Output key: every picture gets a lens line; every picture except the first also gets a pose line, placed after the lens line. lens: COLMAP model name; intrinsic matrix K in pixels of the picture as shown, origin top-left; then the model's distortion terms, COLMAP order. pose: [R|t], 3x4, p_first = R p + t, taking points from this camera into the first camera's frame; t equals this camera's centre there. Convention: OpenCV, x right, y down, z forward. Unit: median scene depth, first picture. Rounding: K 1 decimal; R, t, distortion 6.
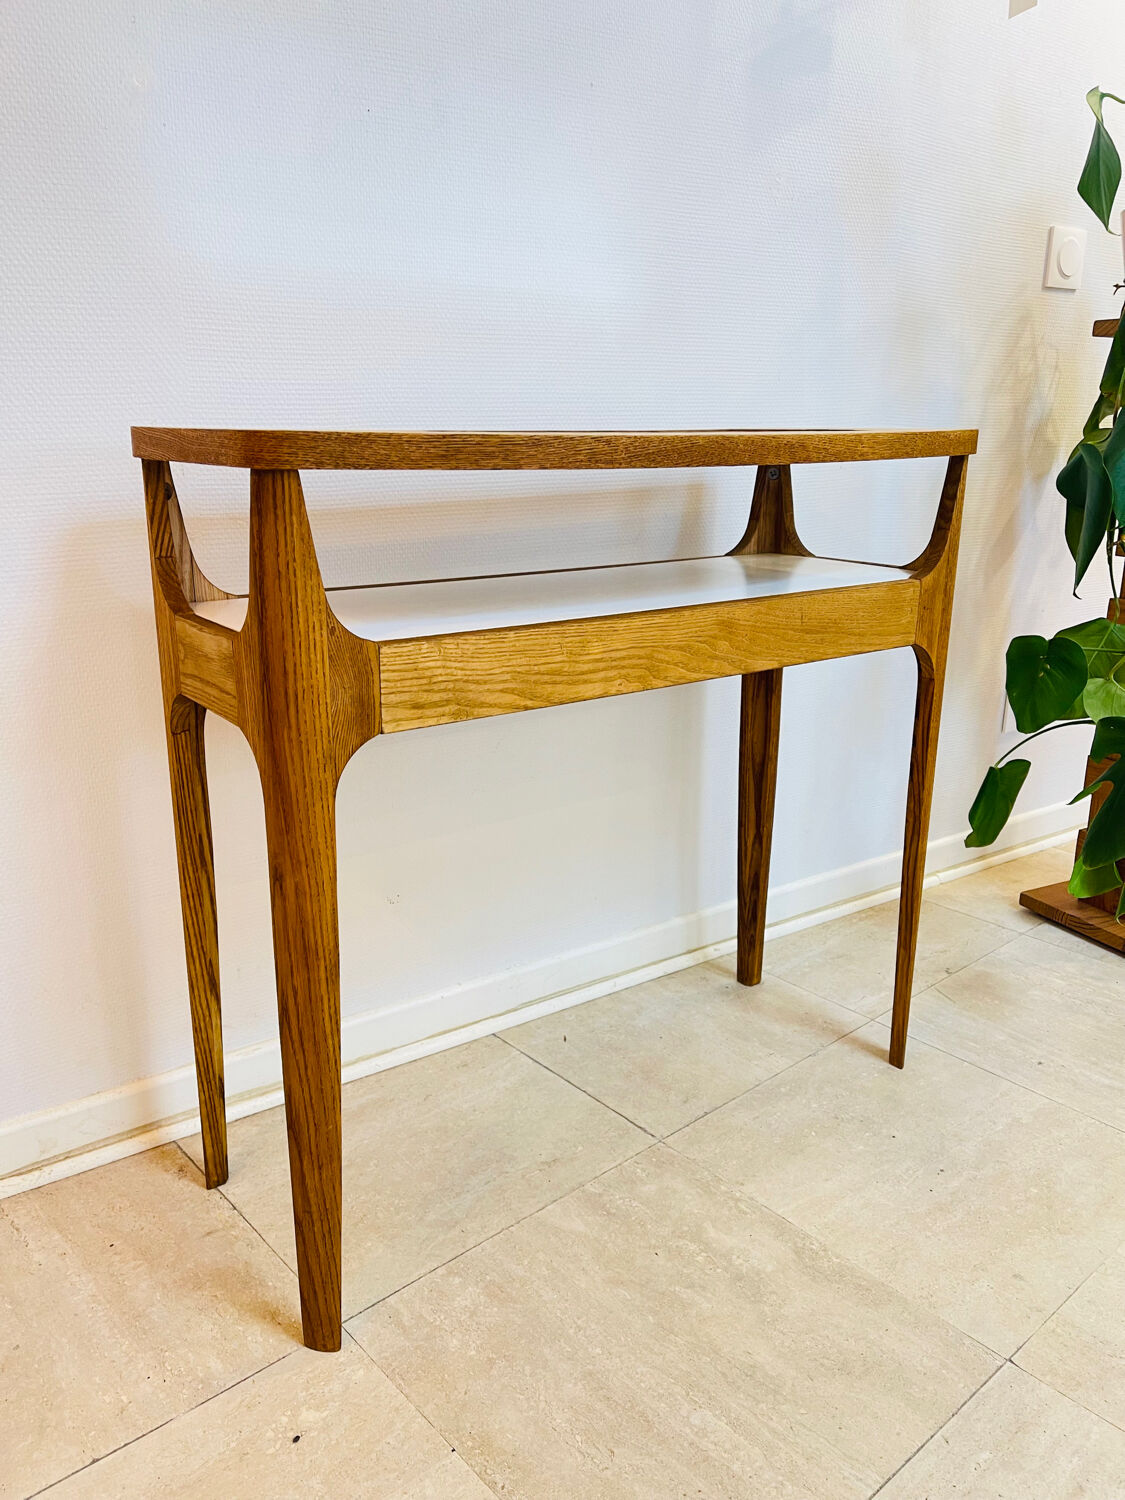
lens RADIAL K [[1134.4, 0, 557.7], [0, 1134.4, 749.9], [0, 0, 1]] dist [0.074192, -0.100283]
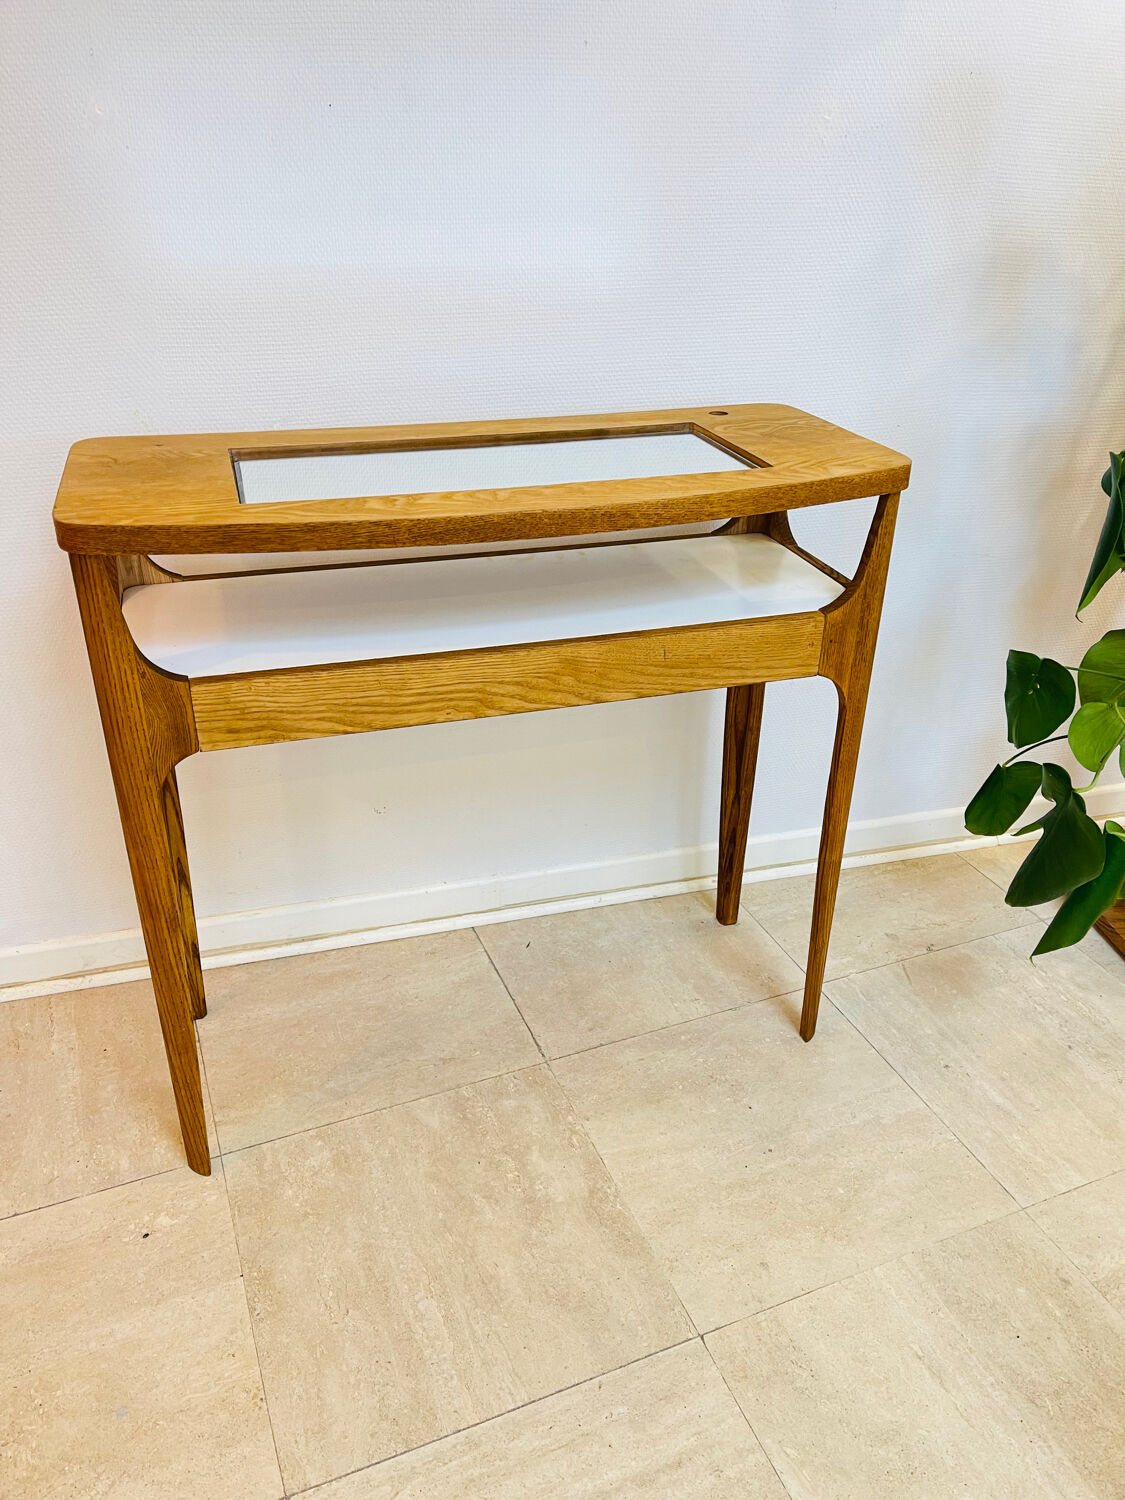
lens RADIAL K [[1133.1, 0, 562.1], [0, 1133.1, 757.3], [0, 0, 1]] dist [0.058860, -0.072218]
pose [[0.947017, 0.160161, -0.278399, 0.434548], [-0.096345, 0.968538, 0.229461, -0.256659], [0.306391, -0.190481, 0.932653, -0.011122]]
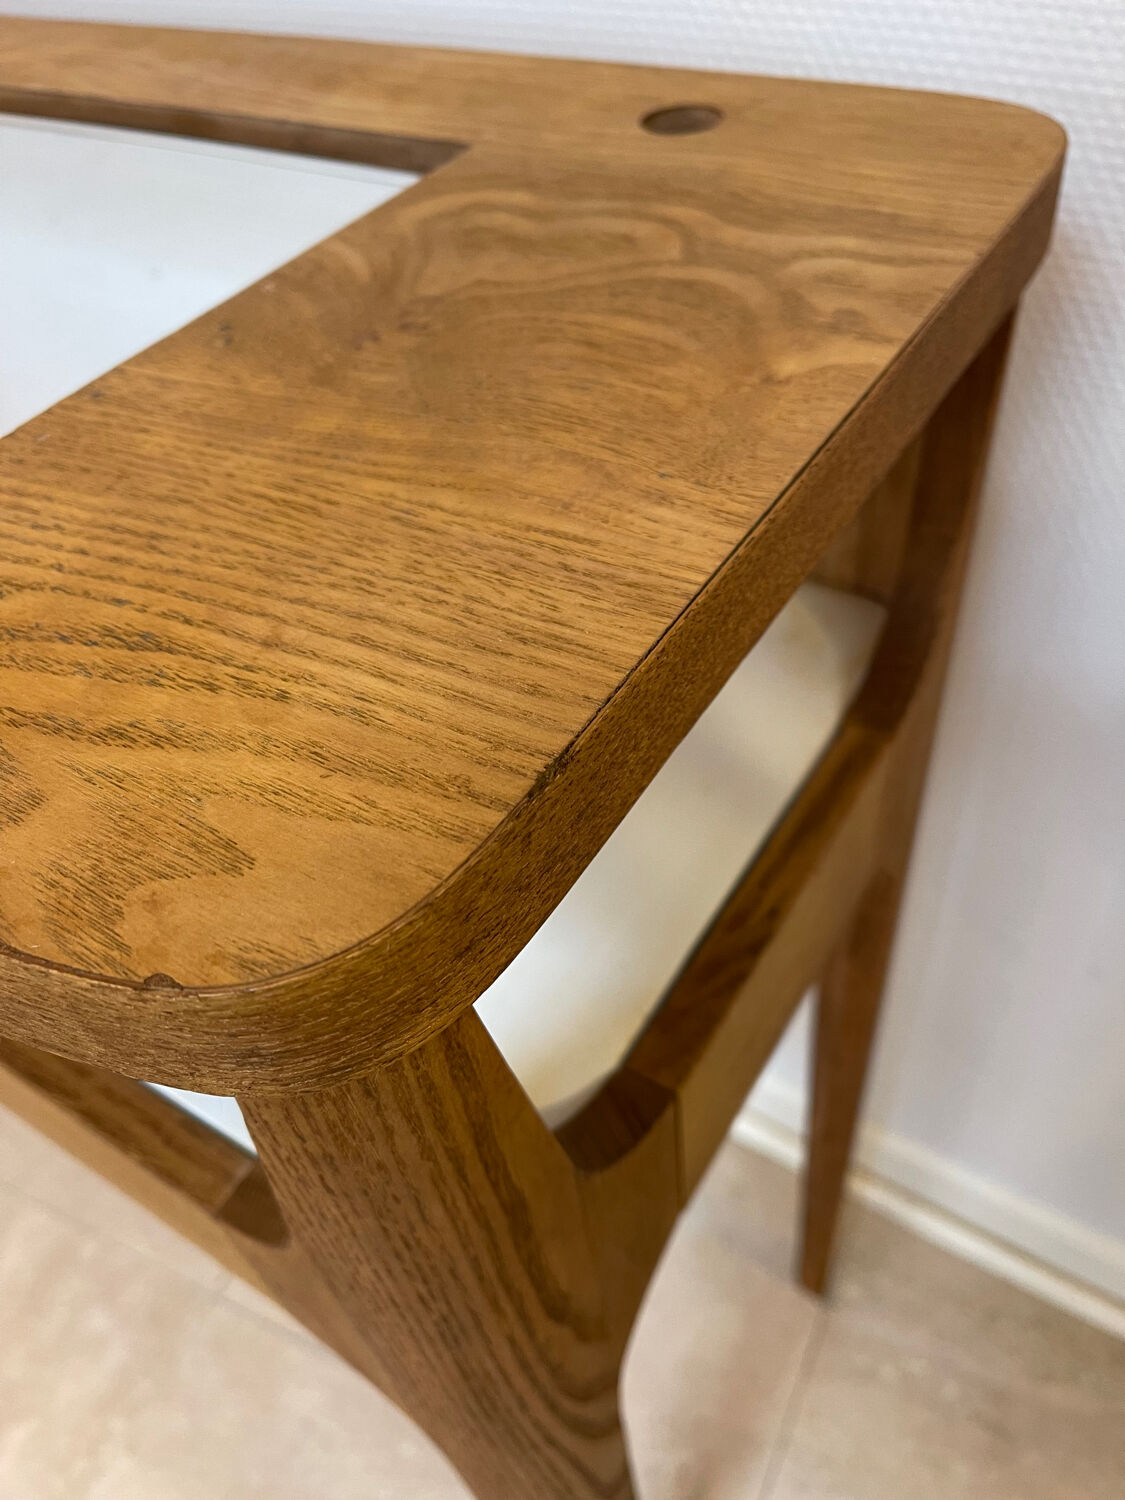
lens RADIAL K [[1177.7, 0, 562.5], [0, 1177.7, 750.0], [0, 0, 1]] dist [0.003768, -0.003911]
pose [[0.368825, 0.639563, -0.674483, 0.481943], [-0.164348, 0.759080, 0.629911, -0.409478], [0.914854, -0.121477, 0.385079, 1.083501]]
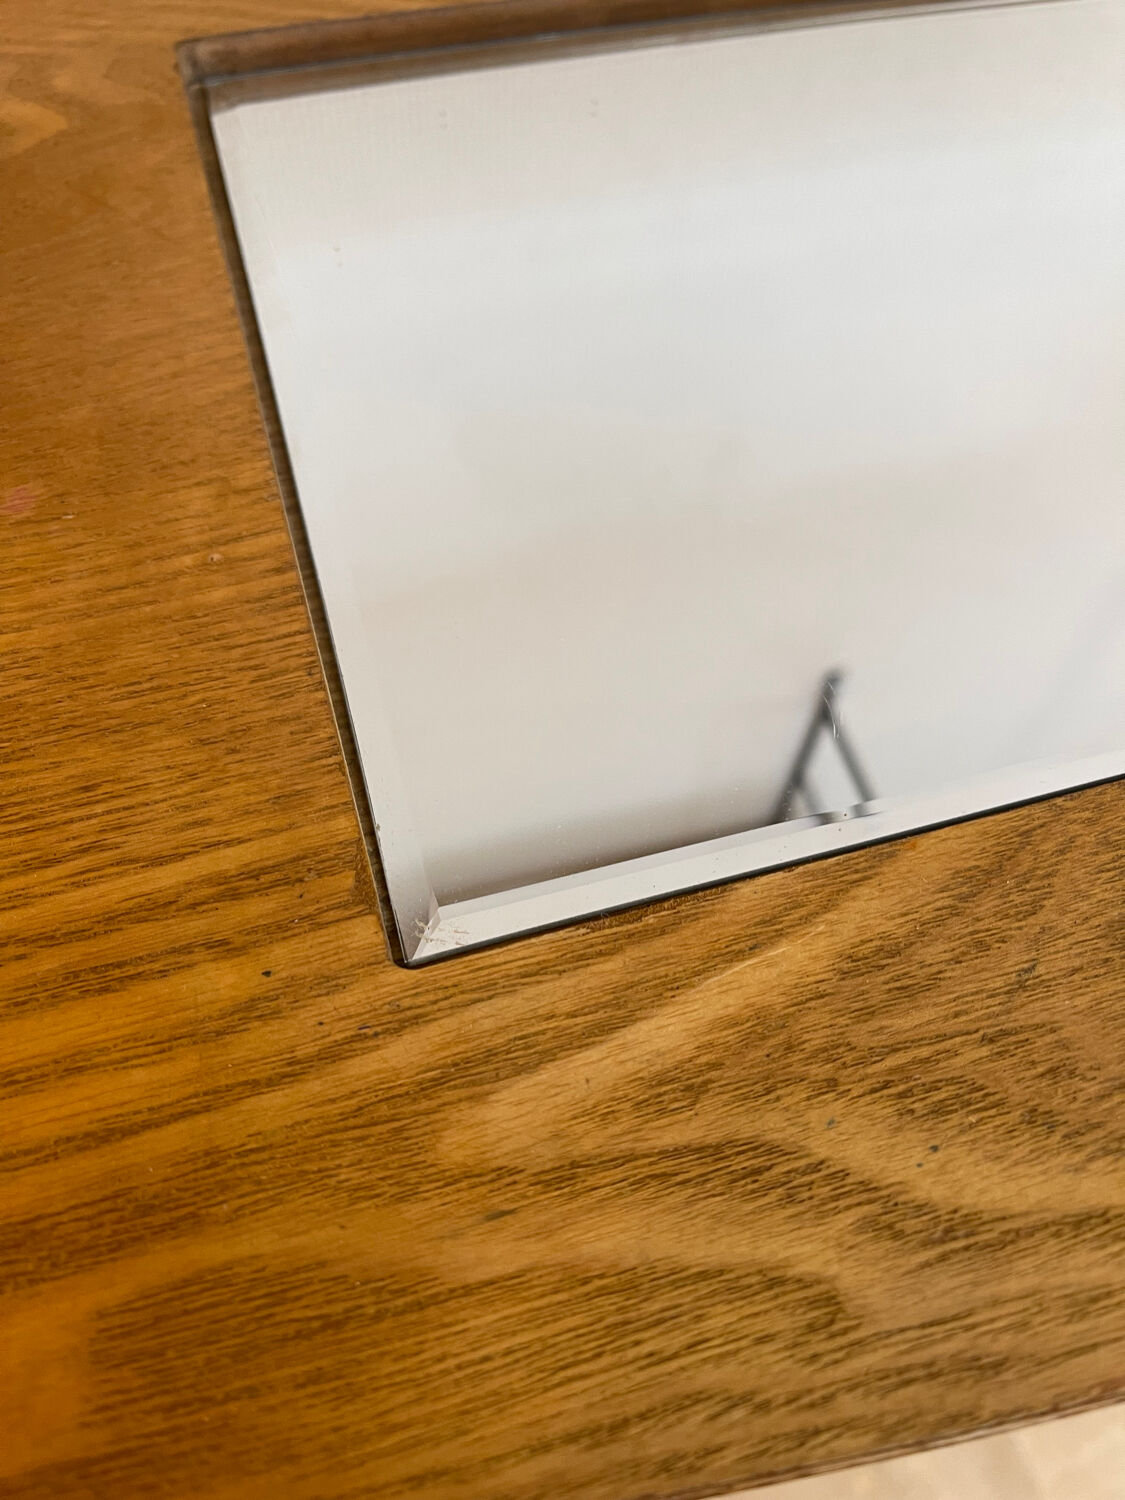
lens RADIAL K [[1129.6, 0, 559.4], [0, 1129.6, 763.8], [0, 0, 1]] dist [0.069137, -0.092882]
pose [[0.944633, 0.292066, -0.149554, -0.060522], [-0.108888, 0.708968, 0.696784, -0.320959], [0.309536, -0.641920, 0.701517, 0.721185]]
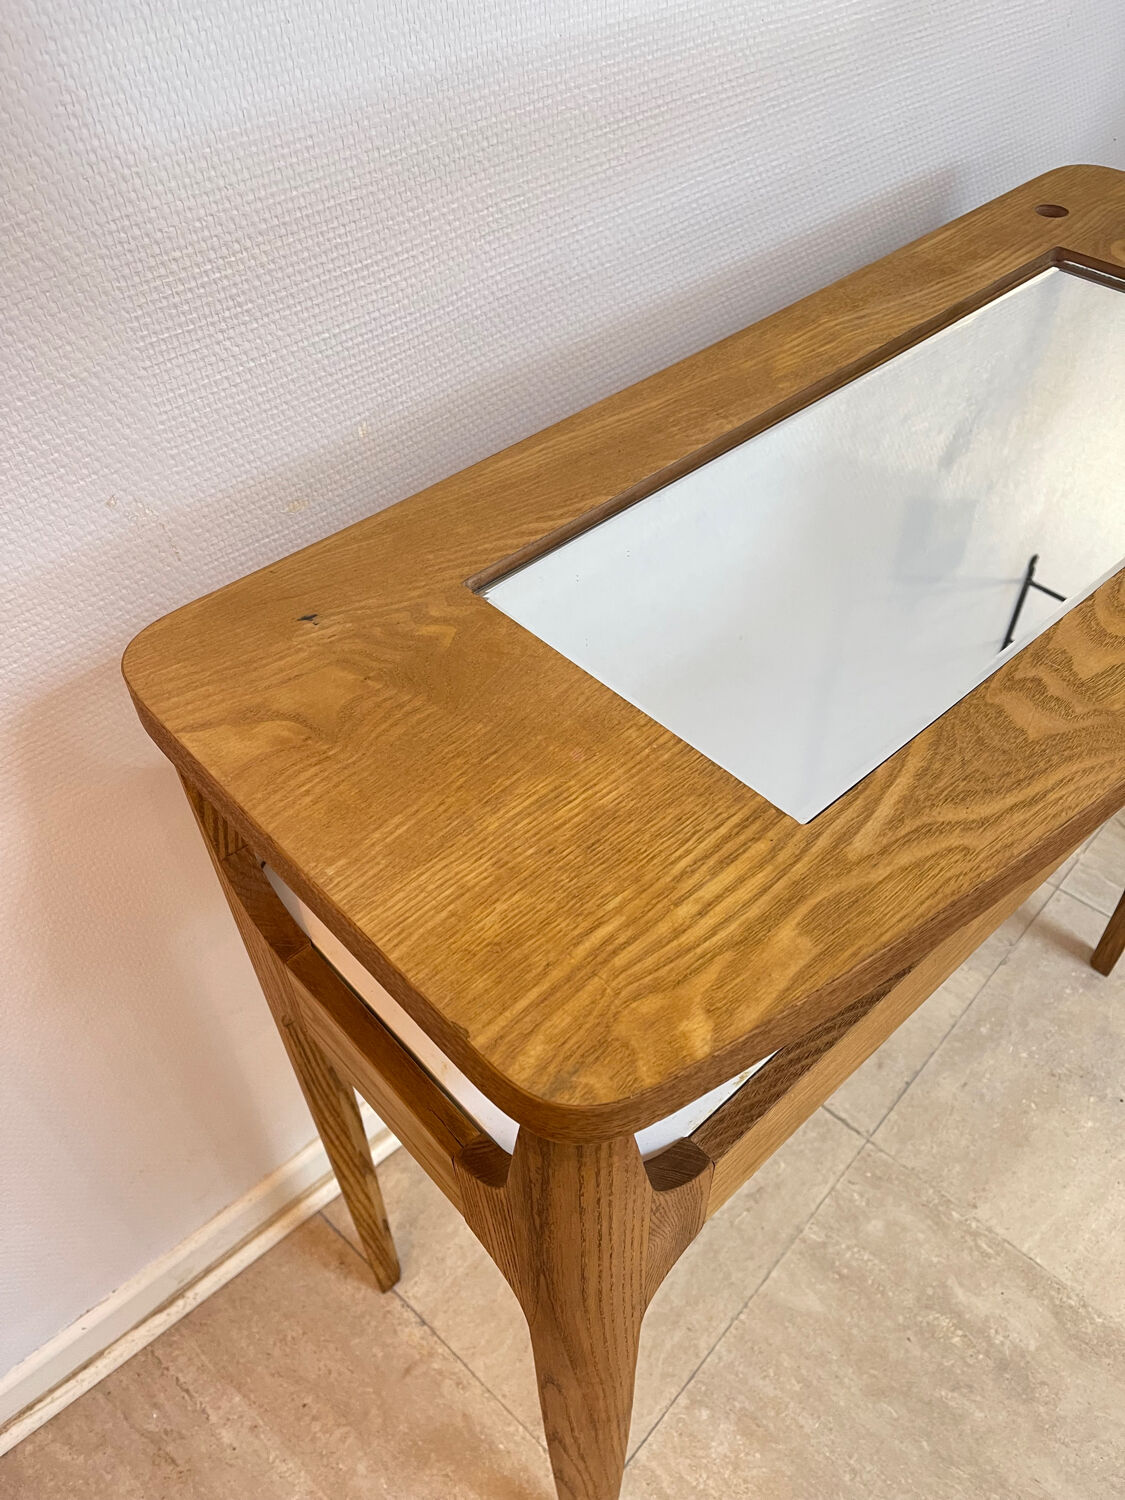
lens RADIAL K [[1135.3, 0, 561.5], [0, 1135.3, 746.5], [0, 0, 1]] dist [0.084166, -0.118934]
pose [[0.992903, -0.104668, 0.056460, -0.190123], [0.062204, 0.861717, 0.503562, -0.444318], [-0.101360, -0.496476, 0.862112, 0.472067]]
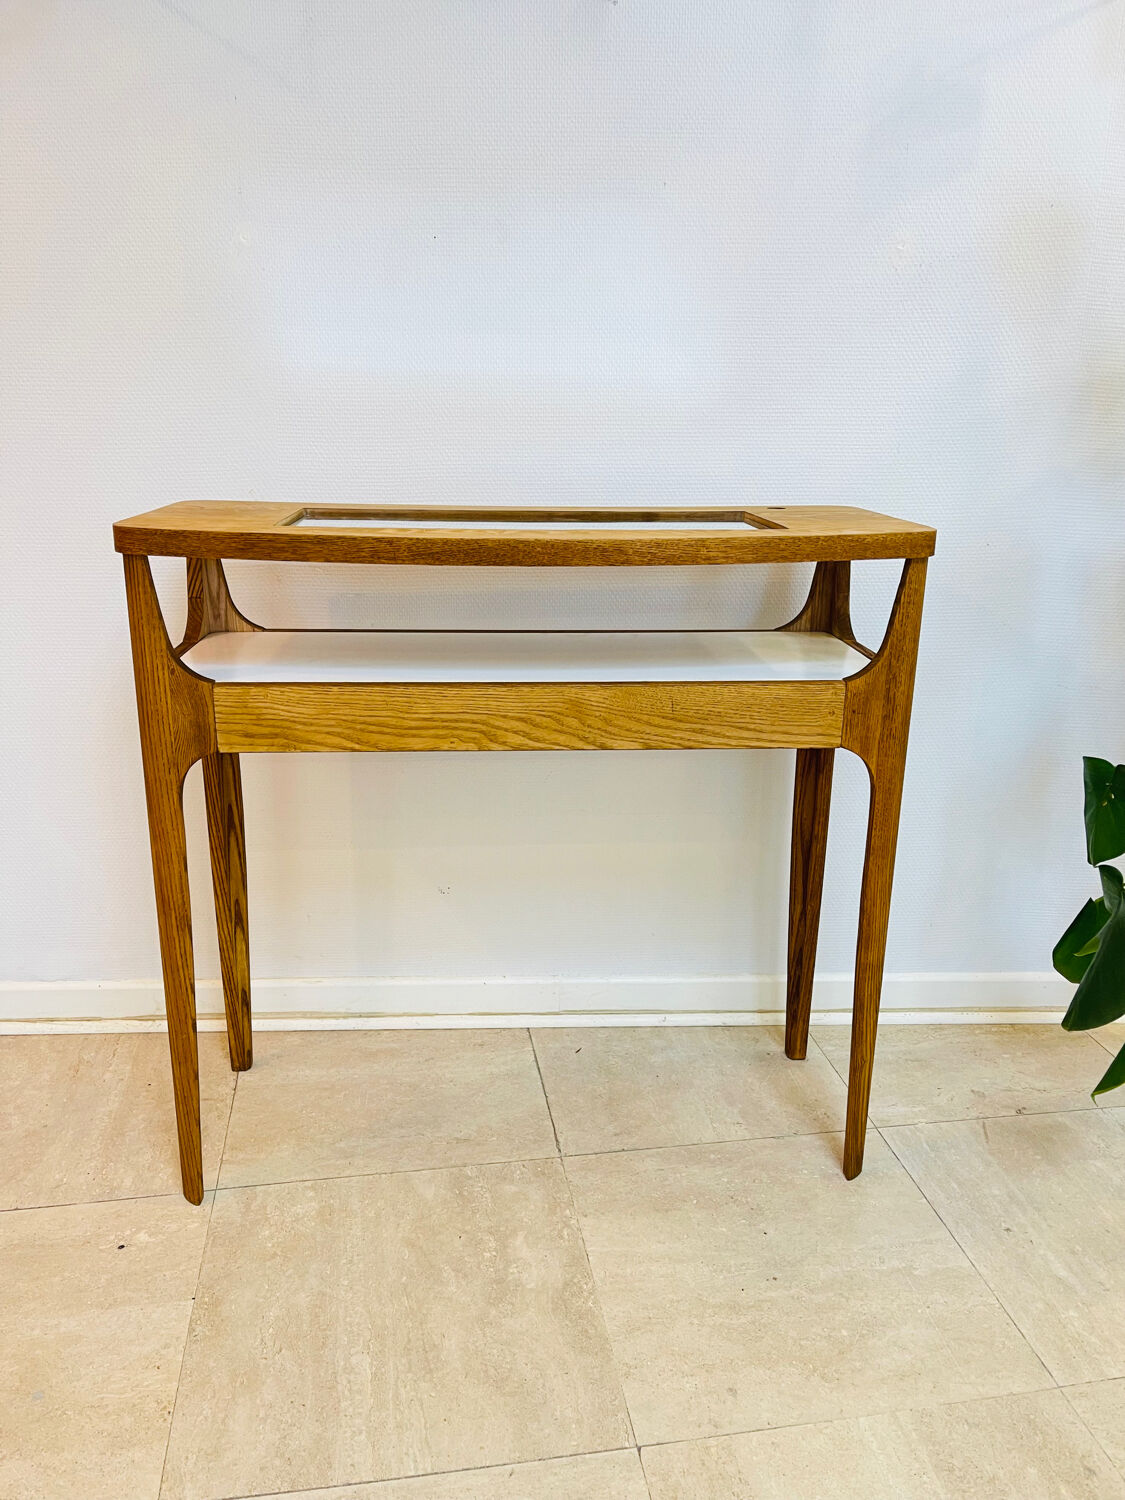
lens RADIAL K [[1129.6, 0, 559.4], [0, 1129.6, 763.8], [0, 0, 1]] dist [0.069137, -0.092882]
pose [[0.848690, 0.164674, -0.502601, 0.665786], [-0.154656, 0.986026, 0.061914, -0.113454], [0.505773, 0.025185, 0.862299, 0.054480]]
